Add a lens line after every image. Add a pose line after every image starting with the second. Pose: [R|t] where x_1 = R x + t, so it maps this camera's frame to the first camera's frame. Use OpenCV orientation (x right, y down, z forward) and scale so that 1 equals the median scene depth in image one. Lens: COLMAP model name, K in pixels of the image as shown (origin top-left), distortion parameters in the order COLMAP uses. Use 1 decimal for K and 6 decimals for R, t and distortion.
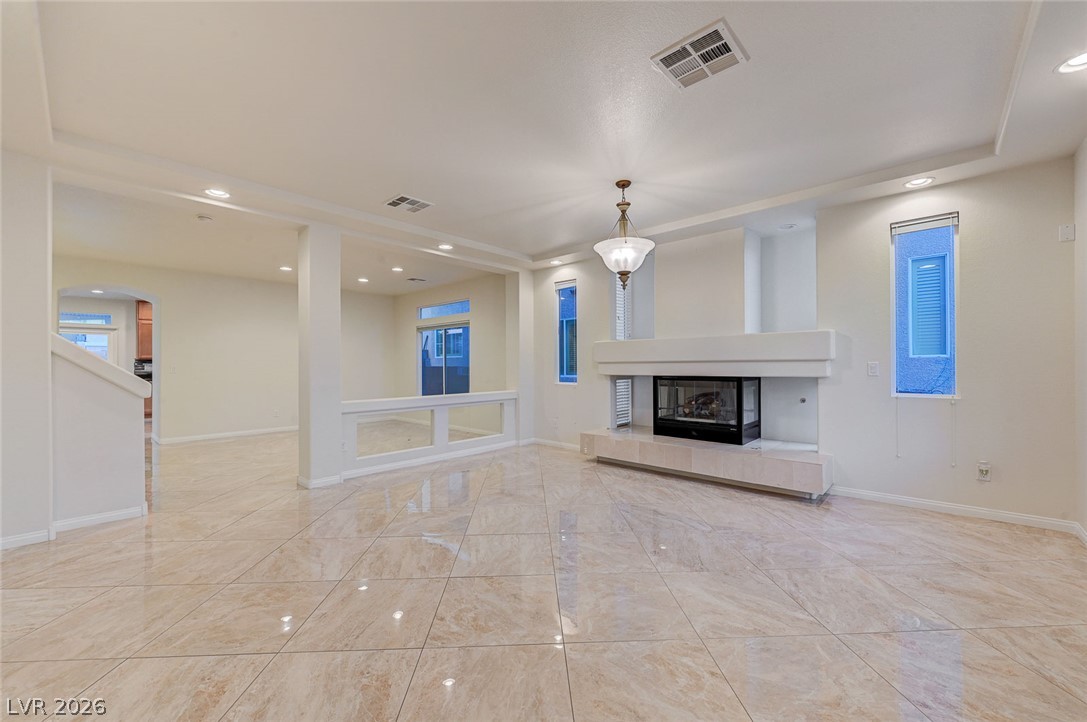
lens RADIAL K [[425.5, 0, 551.4], [0, 425.5, 364.2], [0, 0, 1]] dist [-0.000096, -0.000016]
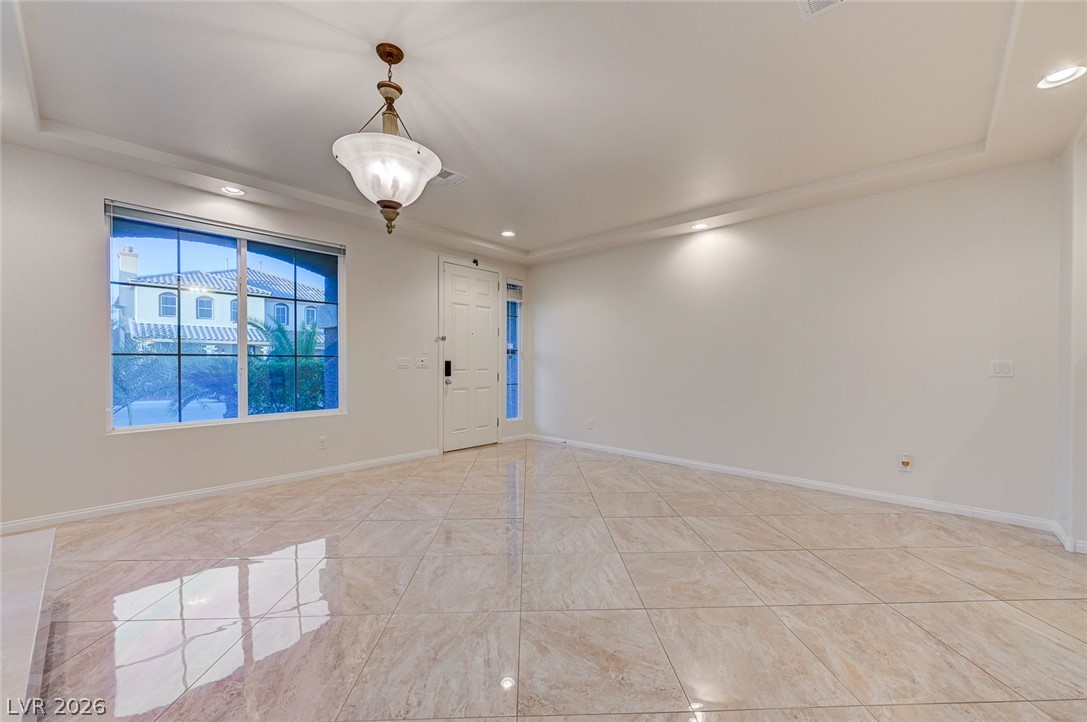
lens RADIAL K [[425.5, 0, 551.4], [0, 425.5, 364.2], [0, 0, 1]] dist [-0.000096, -0.000016]
pose [[-0.999985, 0.001196, 0.005387, -0.058670], [0.001235, 0.999974, 0.007117, 0.004484], [-0.005378, 0.007124, -0.999960, 1.593117]]
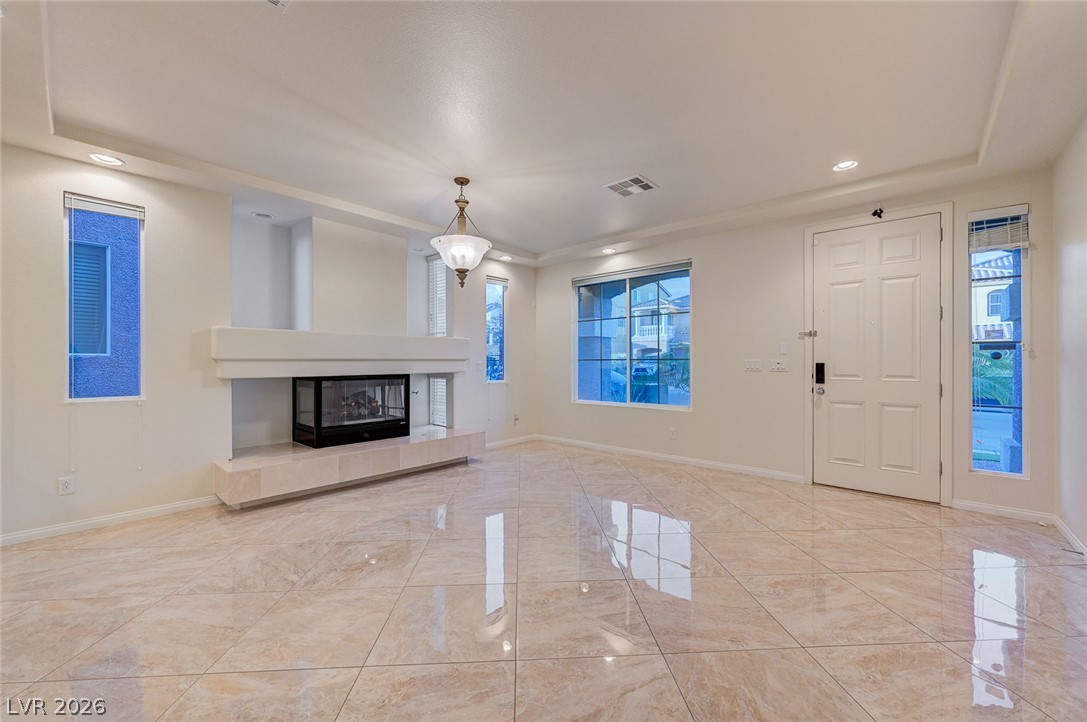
lens RADIAL K [[425.1, 0, 543.5], [0, 425.1, 361.0], [0, 0, 1]] dist [-0.000543, -0.000187]
pose [[-0.005122, 0.008294, 0.999952, -0.826065], [0.000673, 0.999965, -0.008291, 0.006504], [-0.999987, 0.000631, -0.005127, 0.811477]]
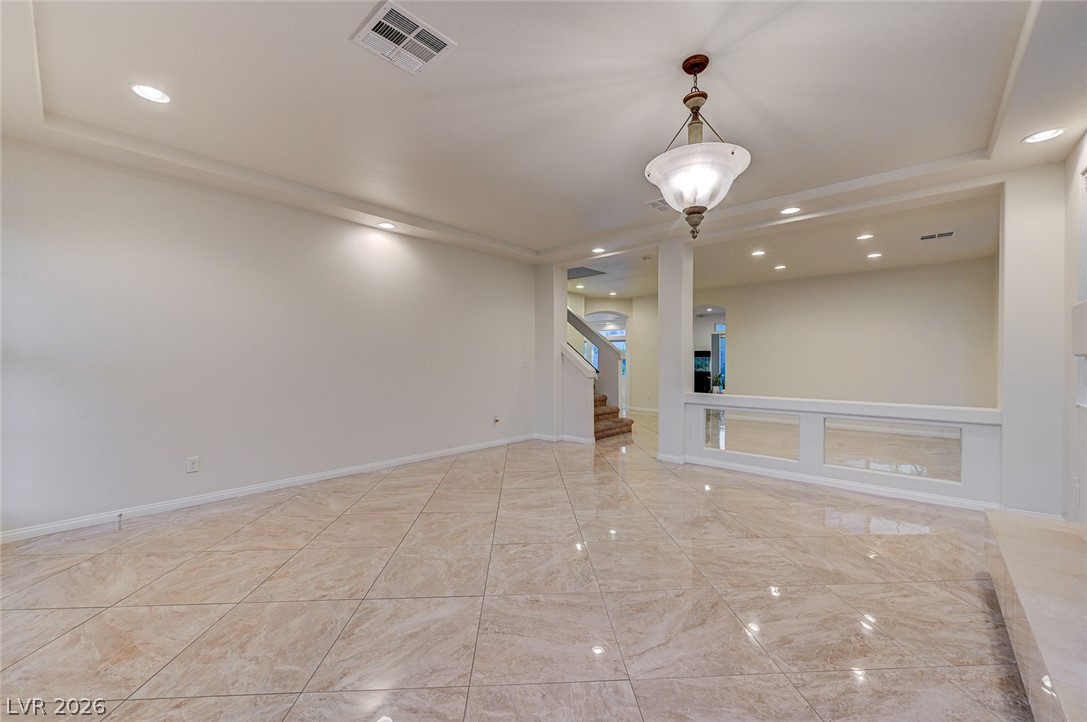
lens RADIAL K [[426.0, 0, 541.9], [0, 426.0, 361.2], [0, 0, 1]] dist [-0.001606, -0.000041]
pose [[0.001628, 0.007310, -0.999972, 0.783643], [-0.000866, 0.999973, 0.007309, -0.001797], [0.999998, 0.000854, 0.001634, 0.776603]]
